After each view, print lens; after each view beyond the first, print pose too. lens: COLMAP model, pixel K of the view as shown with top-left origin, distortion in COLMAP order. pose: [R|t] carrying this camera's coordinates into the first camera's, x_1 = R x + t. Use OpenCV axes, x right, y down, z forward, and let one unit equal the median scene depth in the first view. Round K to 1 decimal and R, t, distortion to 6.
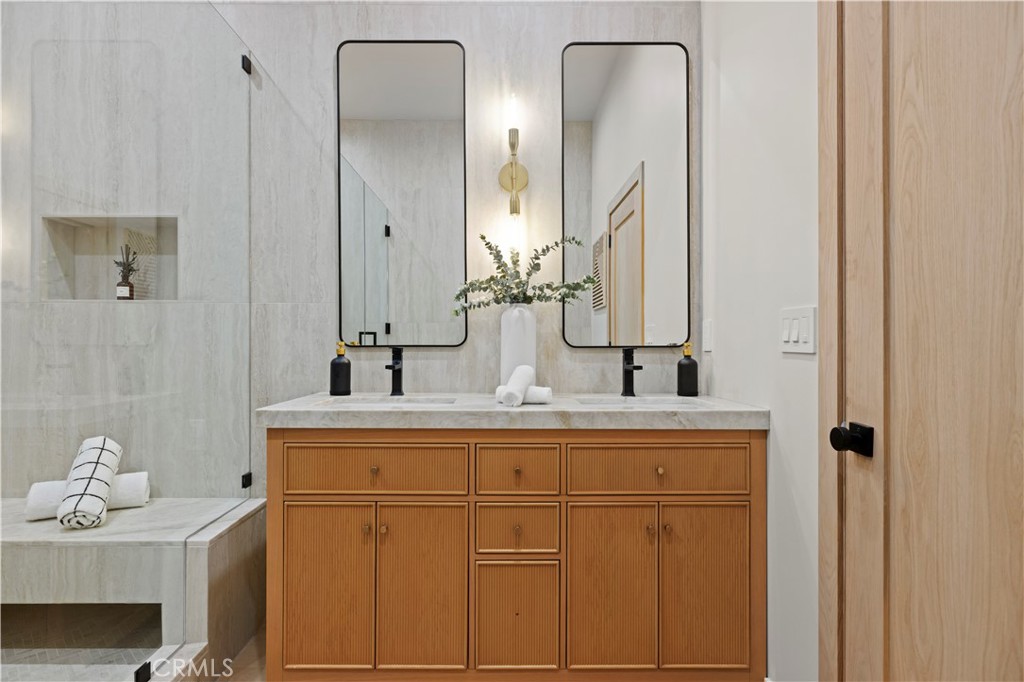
lens RADIAL K [[549.8, 0, 510.1], [0, 549.8, 336.1], [0, 0, 1]] dist [-0.002179, 0.000984]
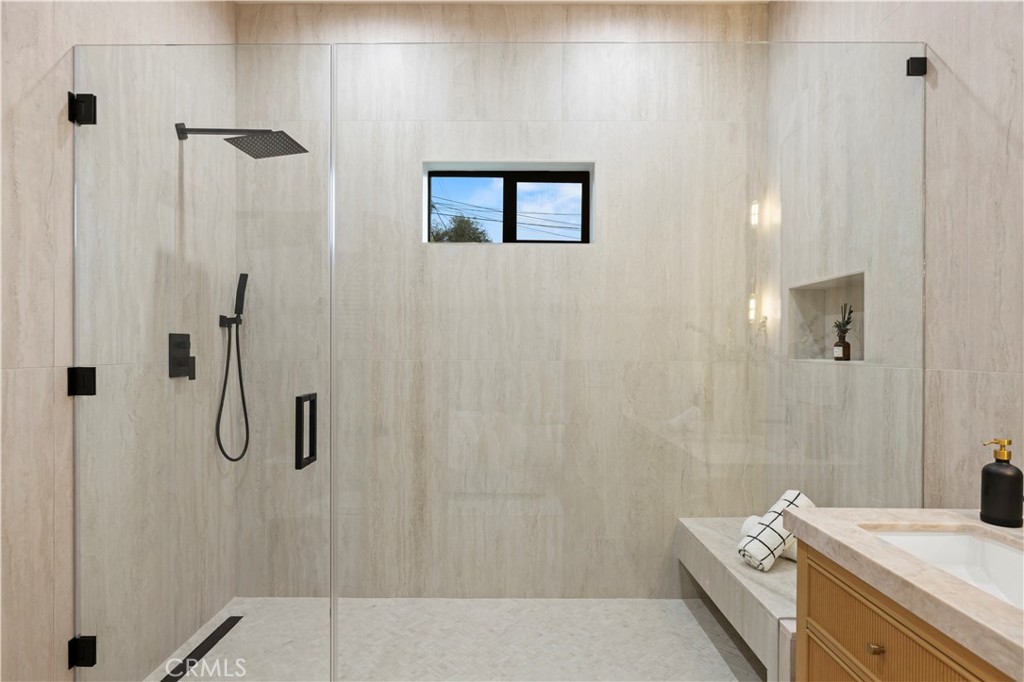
lens RADIAL K [[549.8, 0, 510.0], [0, 549.8, 350.7], [0, 0, 1]] dist [-0.002179, 0.000984]
pose [[-0.009621, 0.003127, -0.999949, 0.312806], [0.001621, 0.999994, 0.003112, -0.089621], [0.999952, -0.001590, -0.009626, 0.421372]]
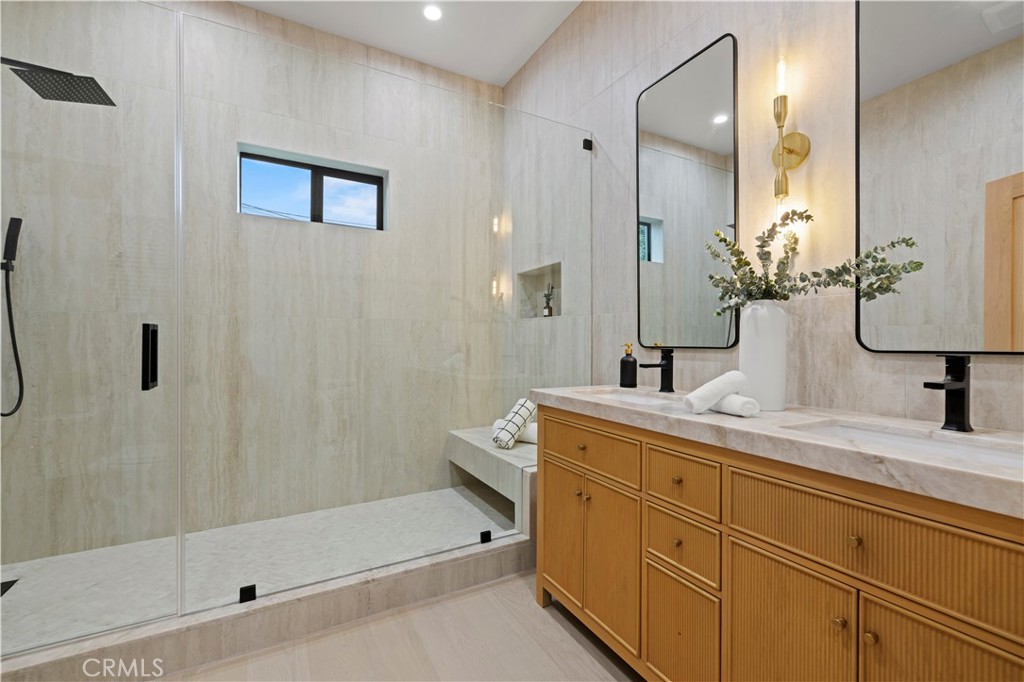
lens RADIAL K [[437.2, 0, 510.9], [0, 437.2, 340.8], [0, 0, 1]] dist [0.002735, 0.001070]
pose [[0.477090, -0.001590, -0.878853, 0.400996], [0.005538, 0.999984, 0.001198, 0.001915], [0.878837, -0.005439, 0.477091, 0.293984]]
